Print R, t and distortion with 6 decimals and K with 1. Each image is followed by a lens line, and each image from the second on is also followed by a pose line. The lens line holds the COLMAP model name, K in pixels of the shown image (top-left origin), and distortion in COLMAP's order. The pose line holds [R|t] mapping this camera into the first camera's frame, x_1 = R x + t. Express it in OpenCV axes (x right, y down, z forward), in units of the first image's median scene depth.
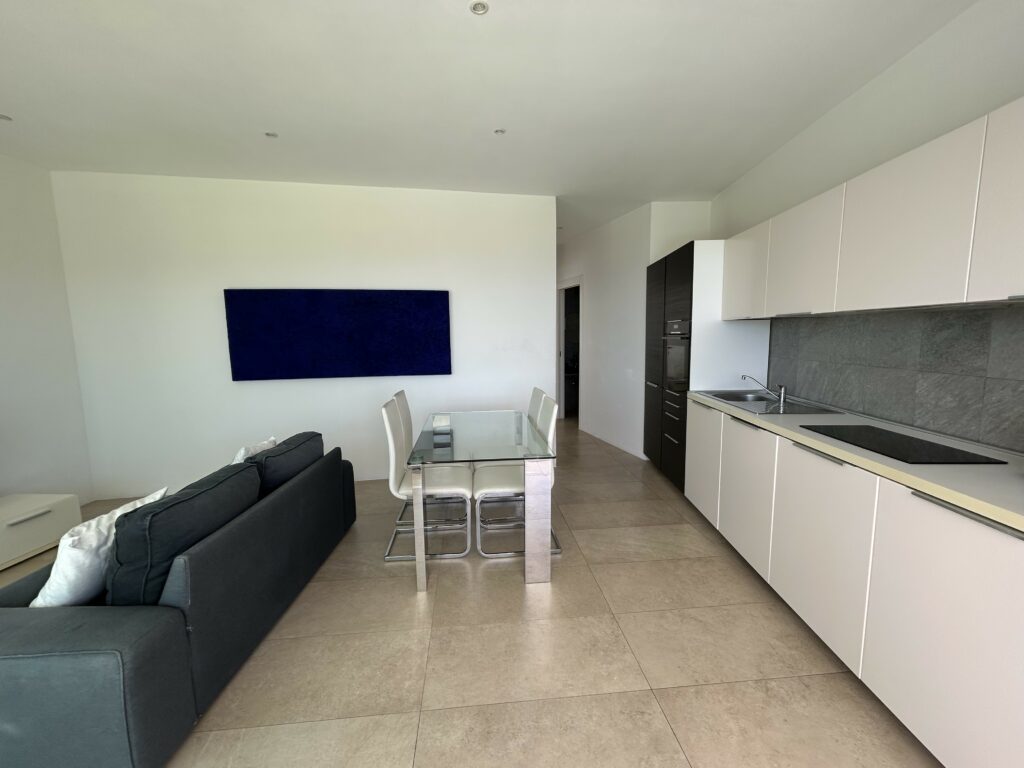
lens RADIAL K [[409.0, 0, 512.1], [0, 409.0, 381.2], [0, 0, 1]] dist [-0.000739, -0.000078]
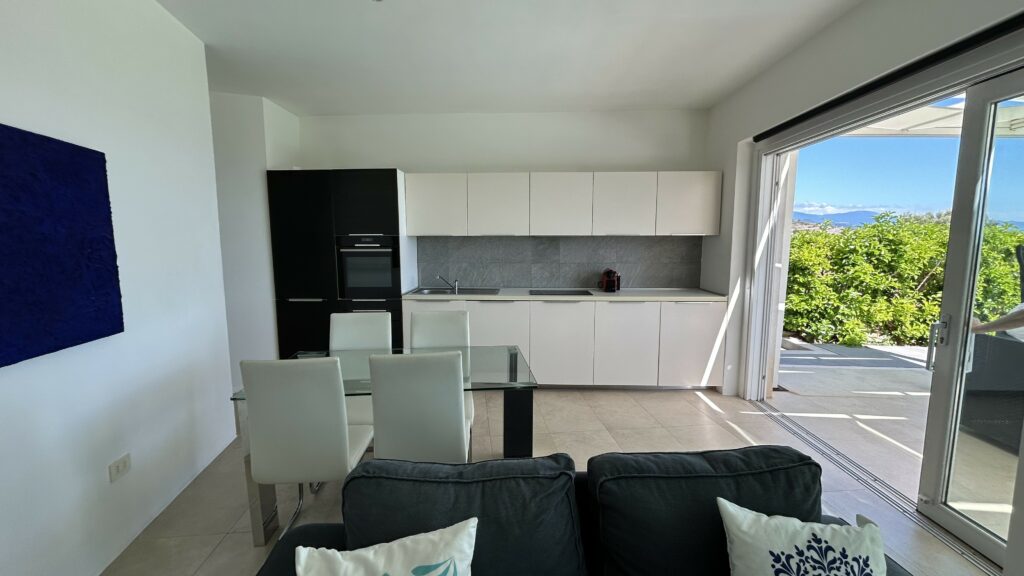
lens RADIAL K [[389.5, 0, 512.0], [0, 389.5, 288.0], [0, 0, 1]] dist [-0.000306, 0.000068]
pose [[0.019318, -0.101743, 0.994623, -1.343242], [0.115308, 0.988397, 0.098866, -0.133009], [-0.993142, 0.112778, 0.030826, 1.242738]]
